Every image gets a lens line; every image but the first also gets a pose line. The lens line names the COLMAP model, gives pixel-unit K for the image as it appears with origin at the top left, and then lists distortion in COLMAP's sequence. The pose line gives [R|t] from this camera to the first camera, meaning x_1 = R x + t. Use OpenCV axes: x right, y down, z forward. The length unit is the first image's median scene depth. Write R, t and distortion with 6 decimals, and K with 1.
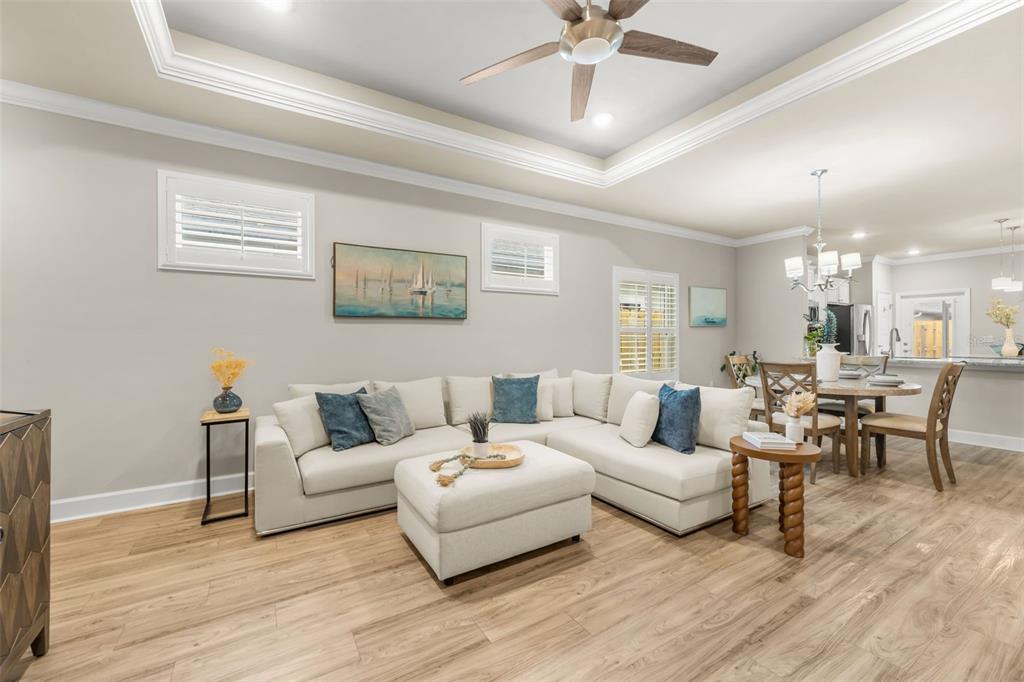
lens RADIAL K [[411.4, 0, 510.9], [0, 411.4, 337.5], [0, 0, 1]] dist [0.002511, -0.000444]
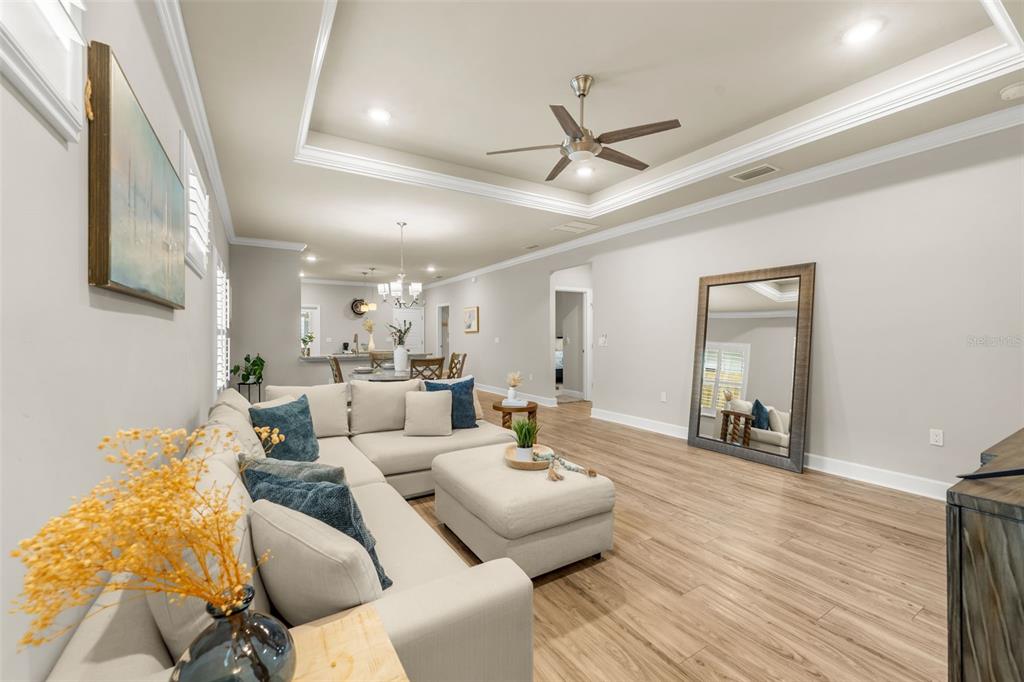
lens RADIAL K [[411.4, 0, 510.9], [0, 411.4, 337.5], [0, 0, 1]] dist [0.002511, -0.000444]
pose [[0.000866, 0.001363, 0.999999, -0.729492], [-0.002845, 0.999995, -0.001360, -0.010223], [-0.999996, -0.002844, 0.000870, 0.692231]]
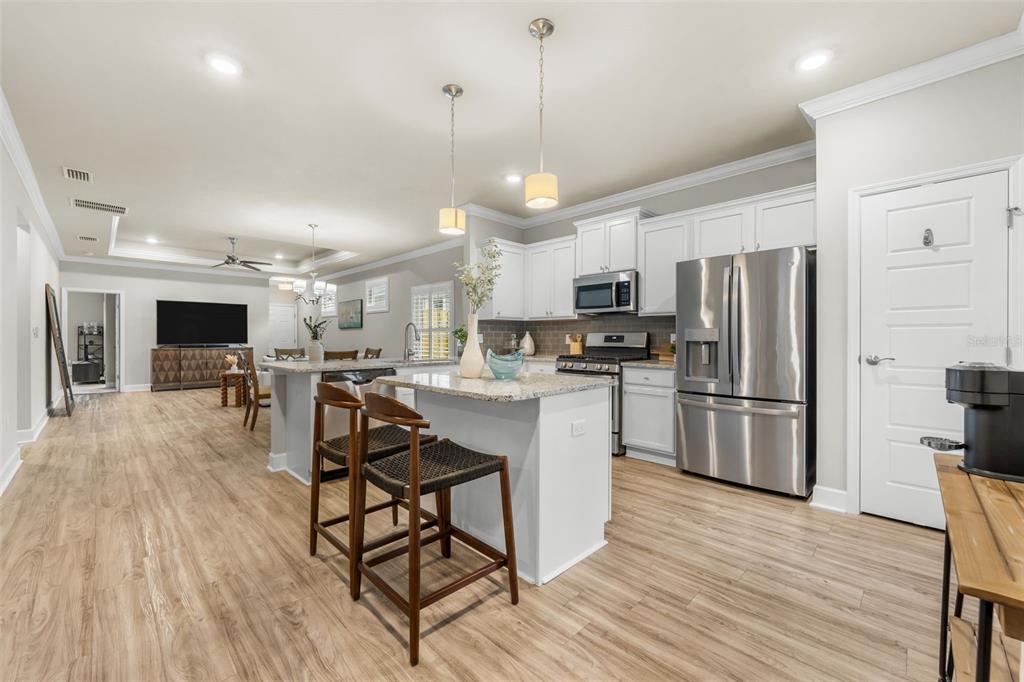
lens RADIAL K [[411.4, 0, 510.9], [0, 411.4, 337.5], [0, 0, 1]] dist [0.002511, -0.000444]
pose [[0.229885, 0.003543, -0.973211, 2.637508], [0.002284, 0.999989, 0.004180, 0.001715], [0.973215, -0.003184, 0.229874, 1.504050]]
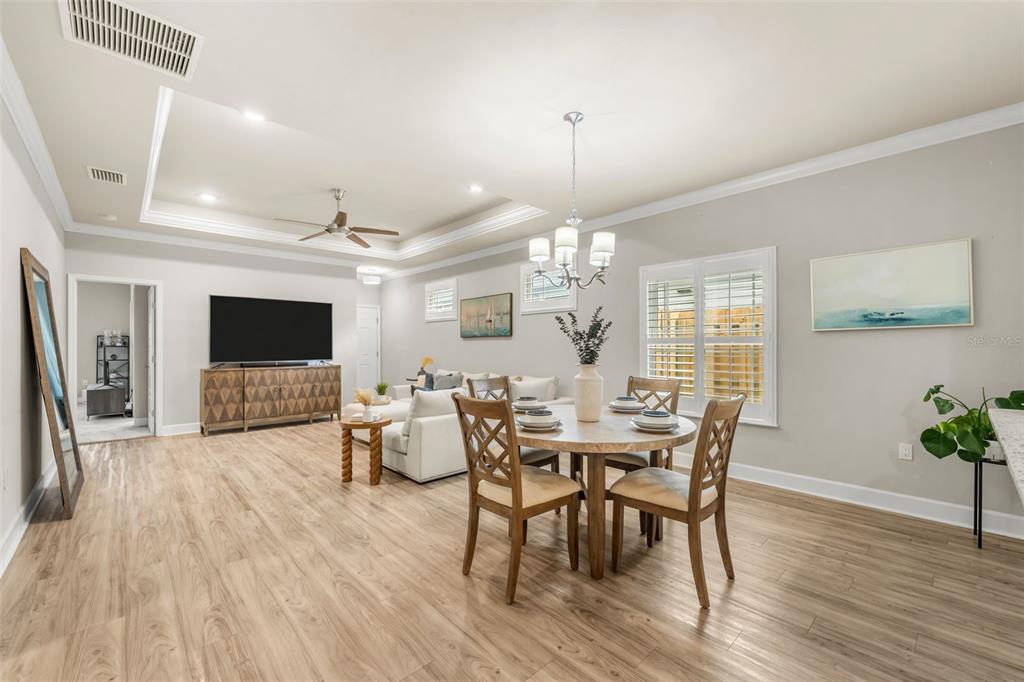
lens RADIAL K [[416.7, 0, 510.3], [0, 416.7, 343.4], [0, 0, 1]] dist [0.000956, 0.000916]
pose [[0.195618, -0.000629, -0.980680, 1.575599], [0.005141, 0.999987, 0.000384, -0.022439], [0.980667, -0.005117, 0.195619, 0.837832]]
